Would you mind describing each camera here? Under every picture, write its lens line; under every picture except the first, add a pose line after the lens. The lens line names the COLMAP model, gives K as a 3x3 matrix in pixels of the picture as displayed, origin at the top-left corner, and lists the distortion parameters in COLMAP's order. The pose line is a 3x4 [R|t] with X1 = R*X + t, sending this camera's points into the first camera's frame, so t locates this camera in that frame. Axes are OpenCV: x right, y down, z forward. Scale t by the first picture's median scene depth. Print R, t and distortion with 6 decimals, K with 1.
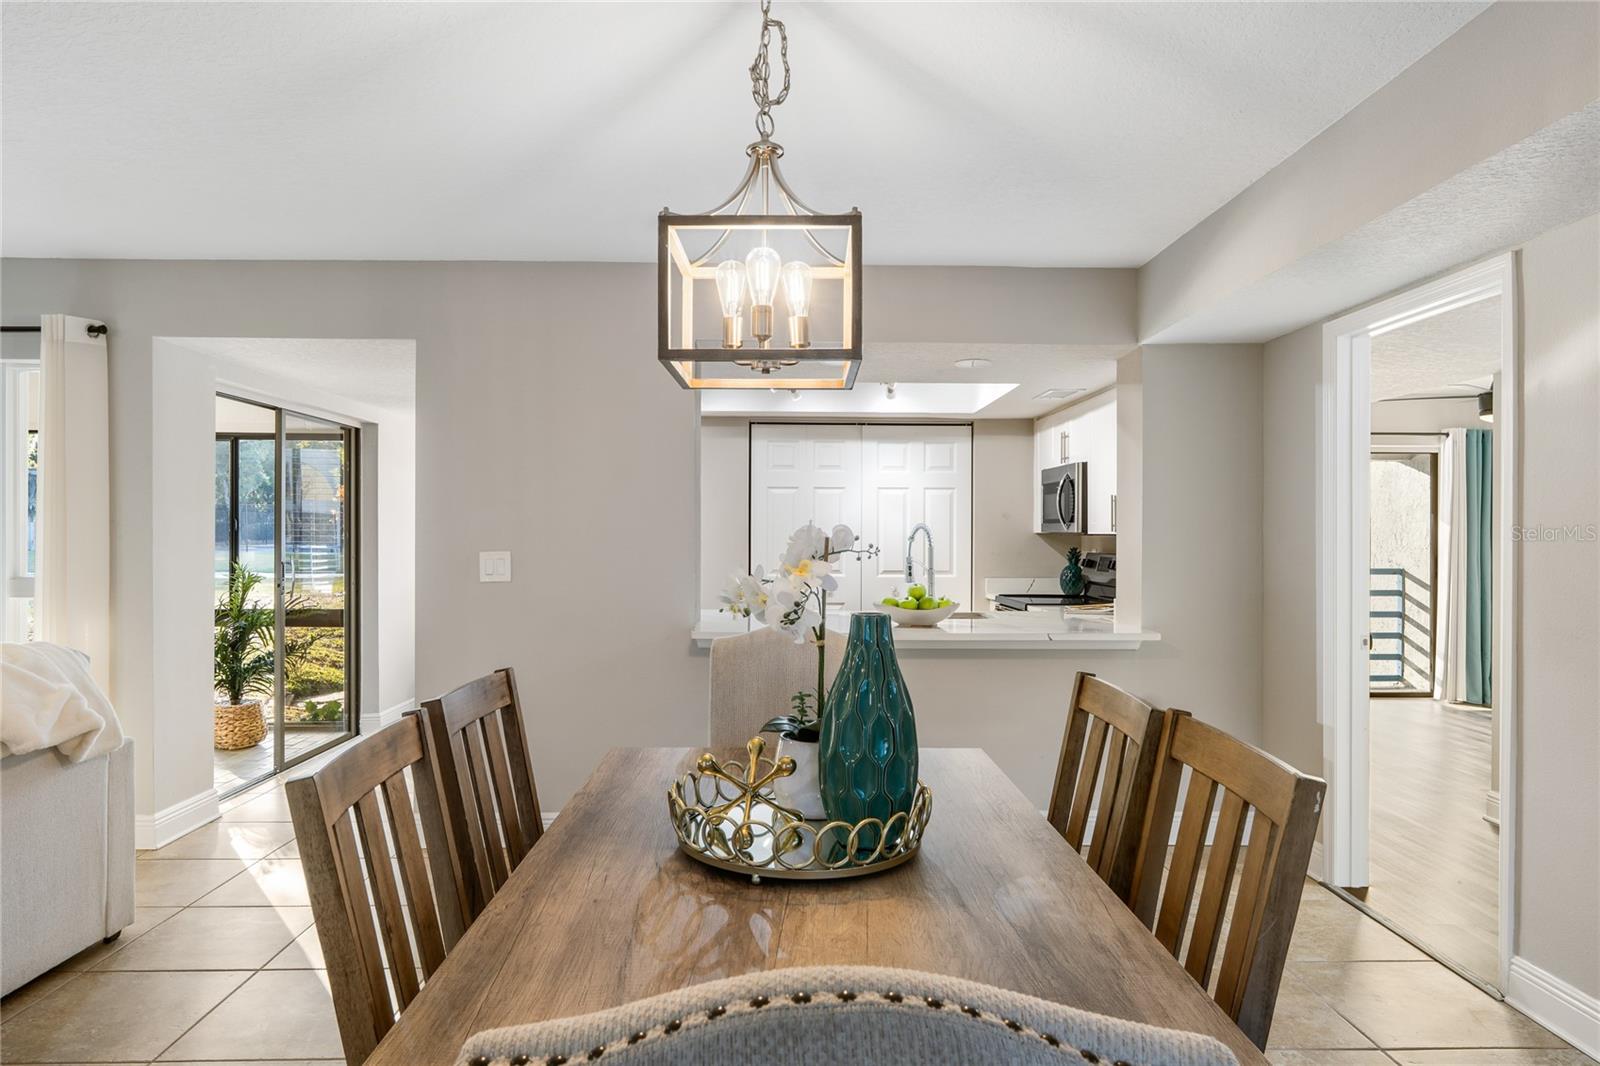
lens RADIAL K [[997.2, 0, 786.6], [0, 997.2, 533.2], [0, 0, 1]] dist [0.011218, 0.001560]
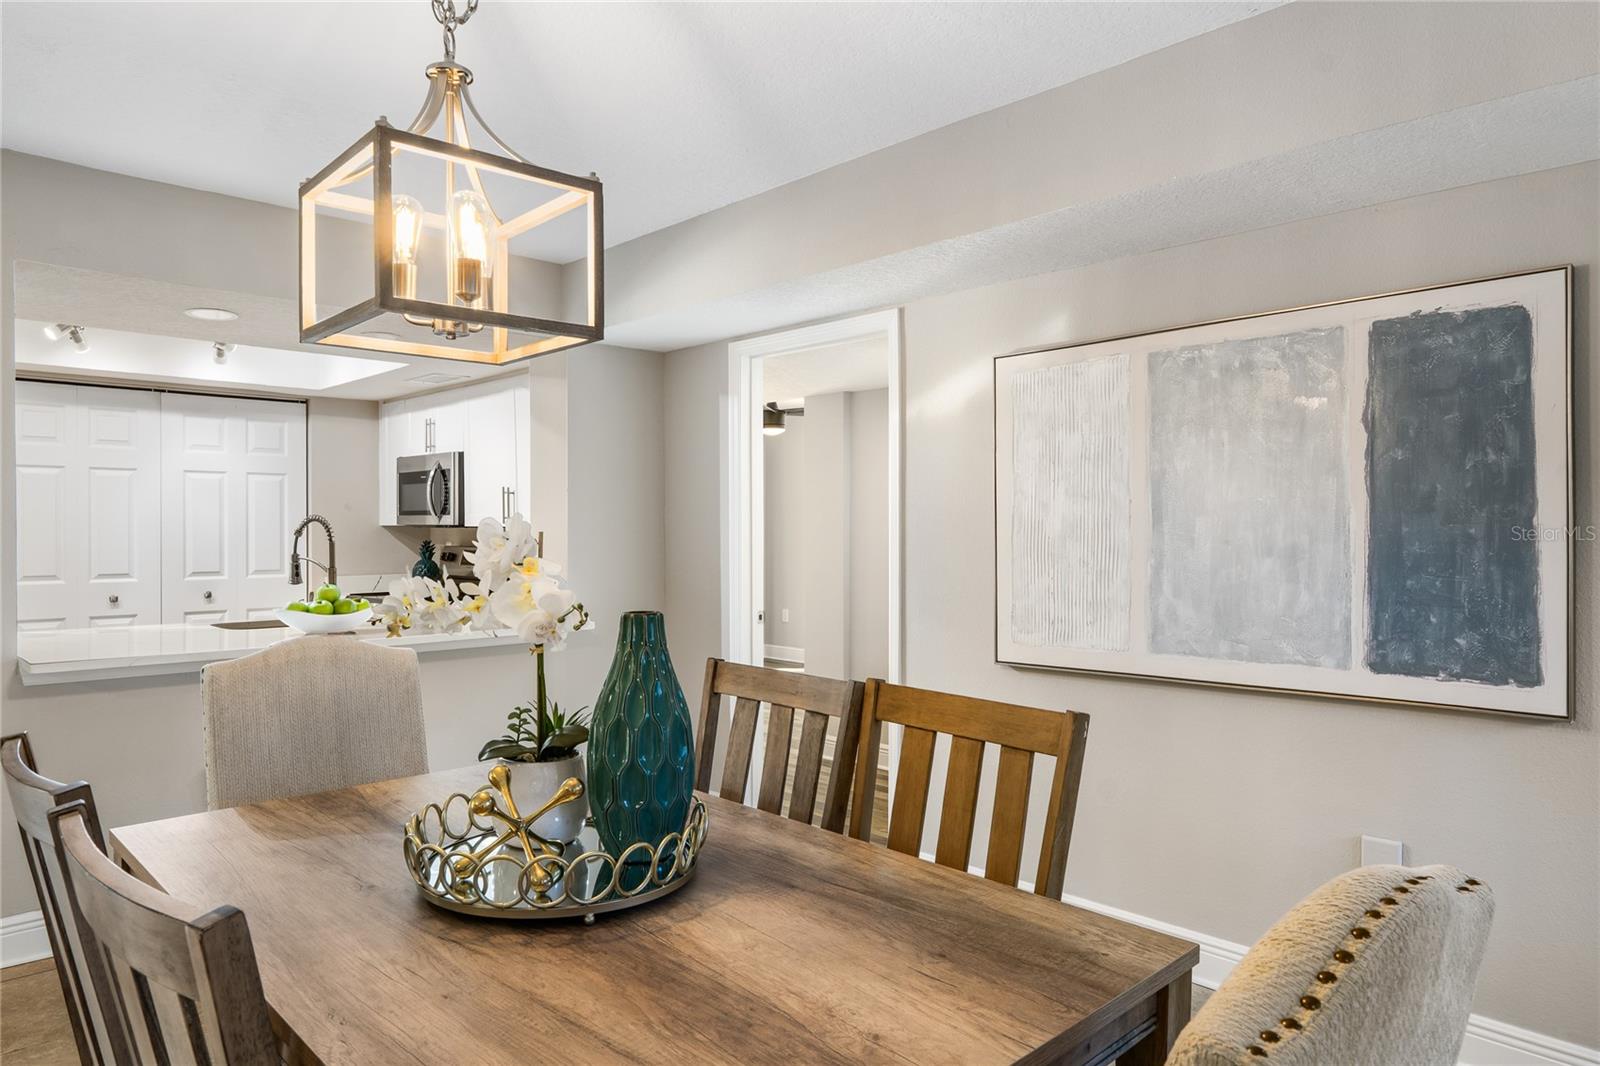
lens RADIAL K [[1016.6, 0, 800.0], [0, 1016.6, 533.0], [0, 0, 1]] dist [0.010038, -0.003434]
pose [[0.730415, -0.008723, 0.682948, -0.204845], [0.003172, 0.999951, 0.009380, -0.001329], [-0.682996, -0.004685, 0.730407, 0.086641]]
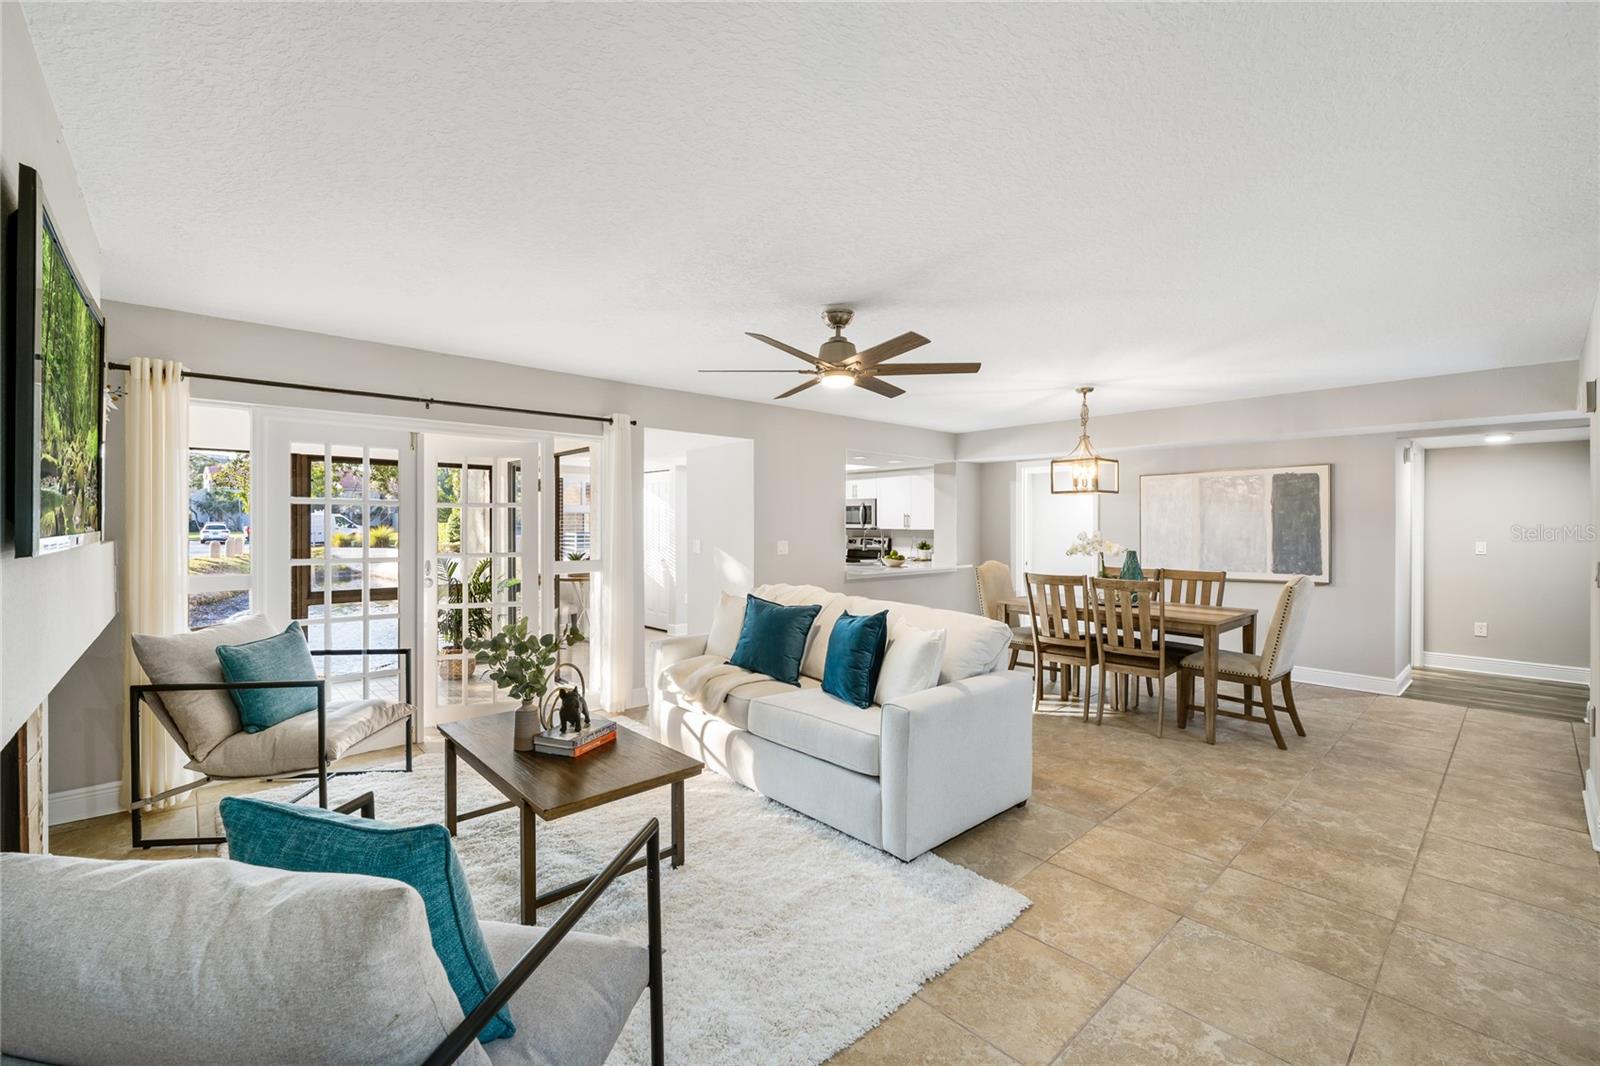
lens RADIAL K [[675.7, 0, 807.9], [0, 675.7, 523.1], [0, 0, 1]] dist [0.011802, 0.000069]
pose [[0.741613, -0.002532, 0.670823, -1.378818], [0.001462, 0.999997, 0.002157, -0.024924], [-0.670826, -0.000619, 0.741615, -0.134616]]
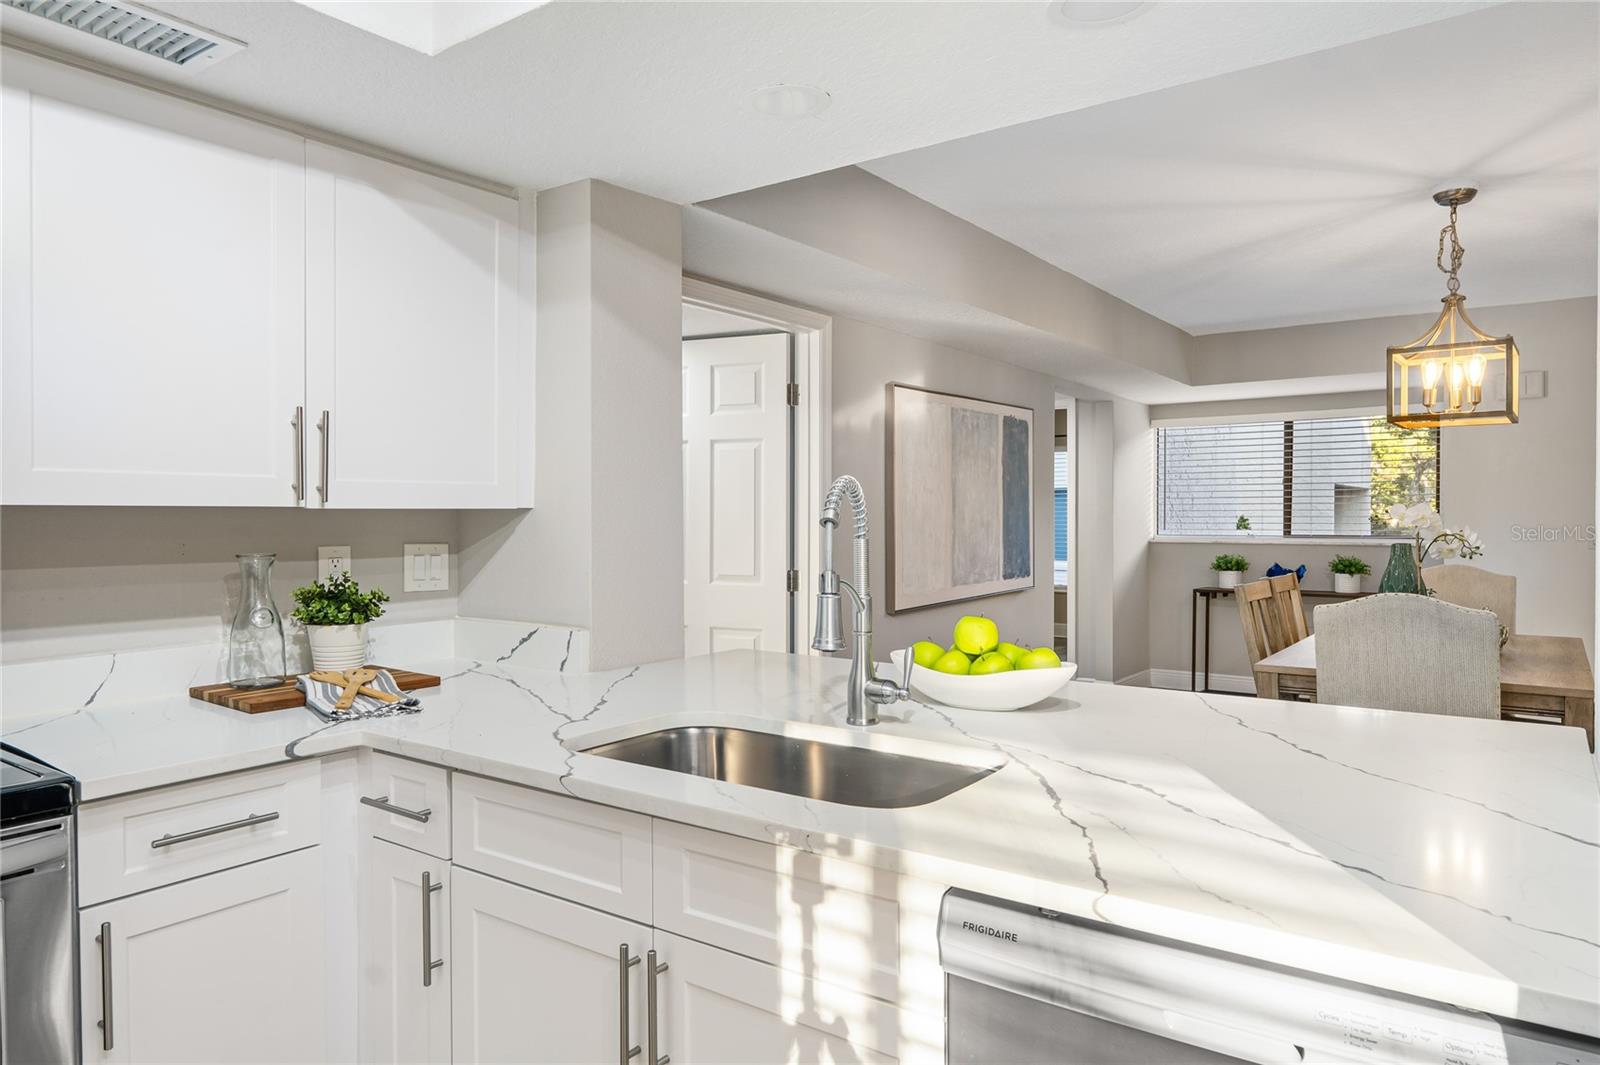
lens RADIAL K [[1004.6, 0, 800.9], [0, 1004.6, 529.6], [0, 0, 1]] dist [0.007749, -0.002618]
pose [[-0.799882, -0.011081, 0.600054, -0.087930], [-0.001851, 0.999870, 0.015996, 0.005186], [-0.600154, 0.011684, -0.799799, 1.673053]]
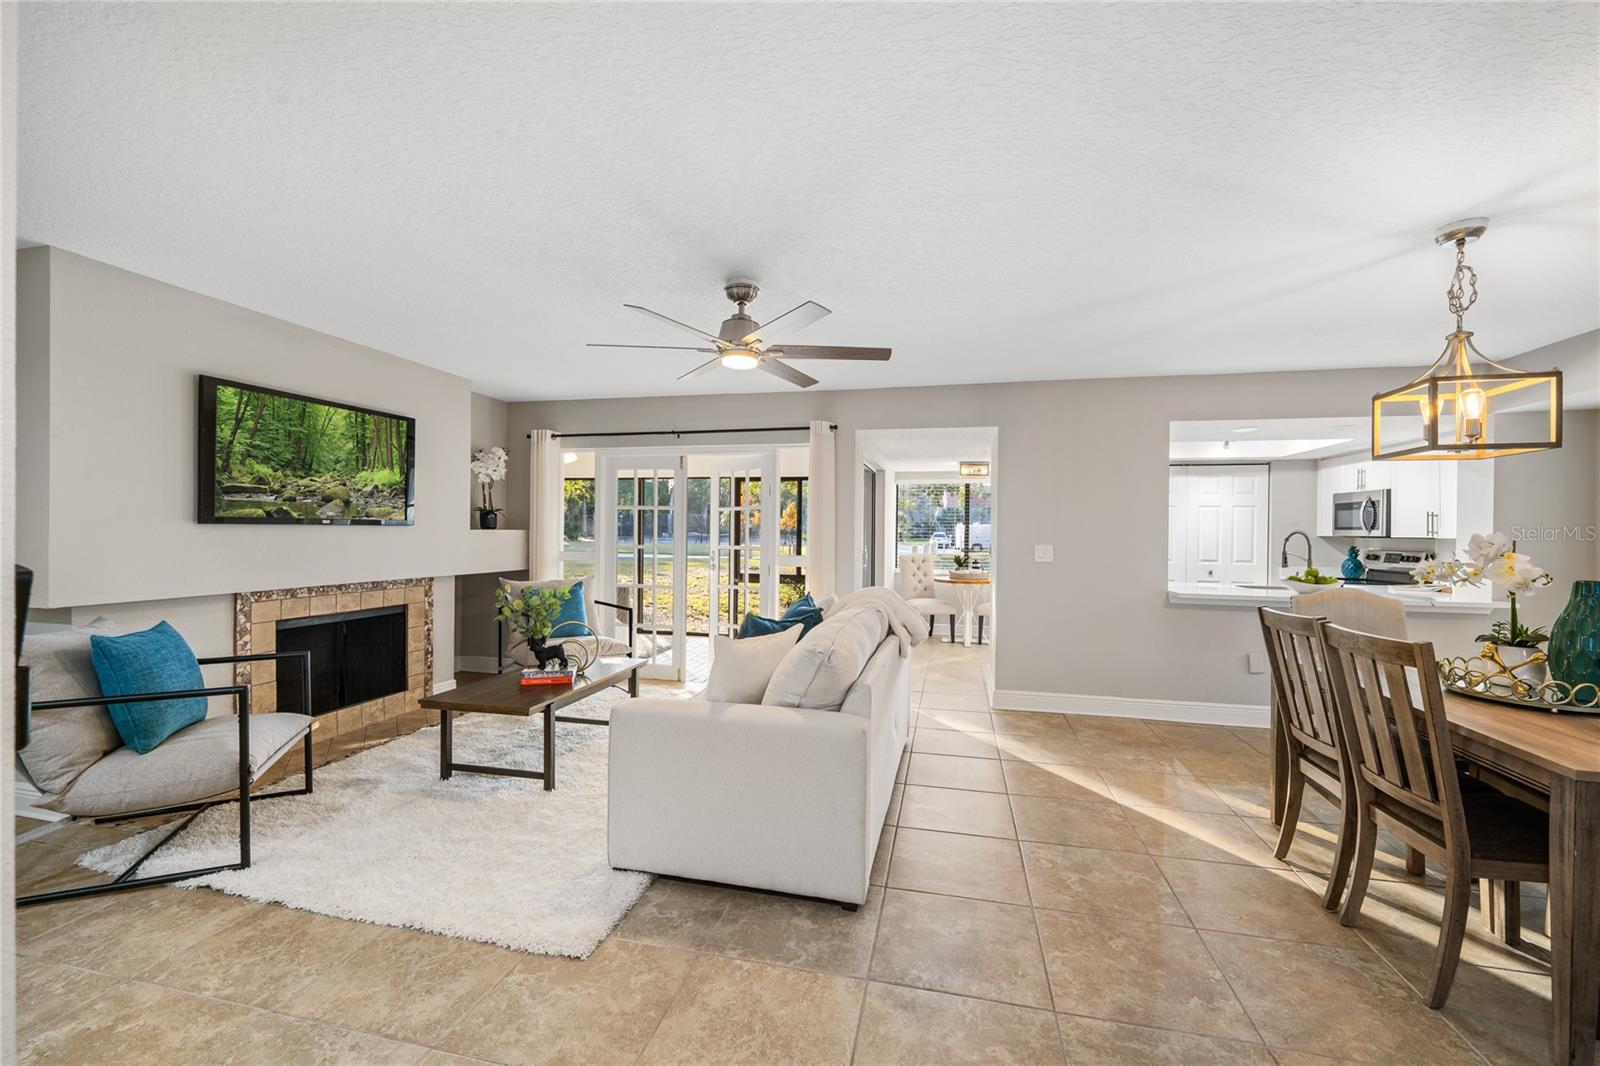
lens RADIAL K [[663.0, 0, 797.5], [0, 663.0, 532.3], [0, 0, 1]] dist [-0.000173, 0.000344]
pose [[0.969332, 0.006639, -0.245665, -0.477691], [-0.006770, 0.999977, 0.000310, -0.001543], [0.245662, 0.001362, 0.969355, -0.270725]]
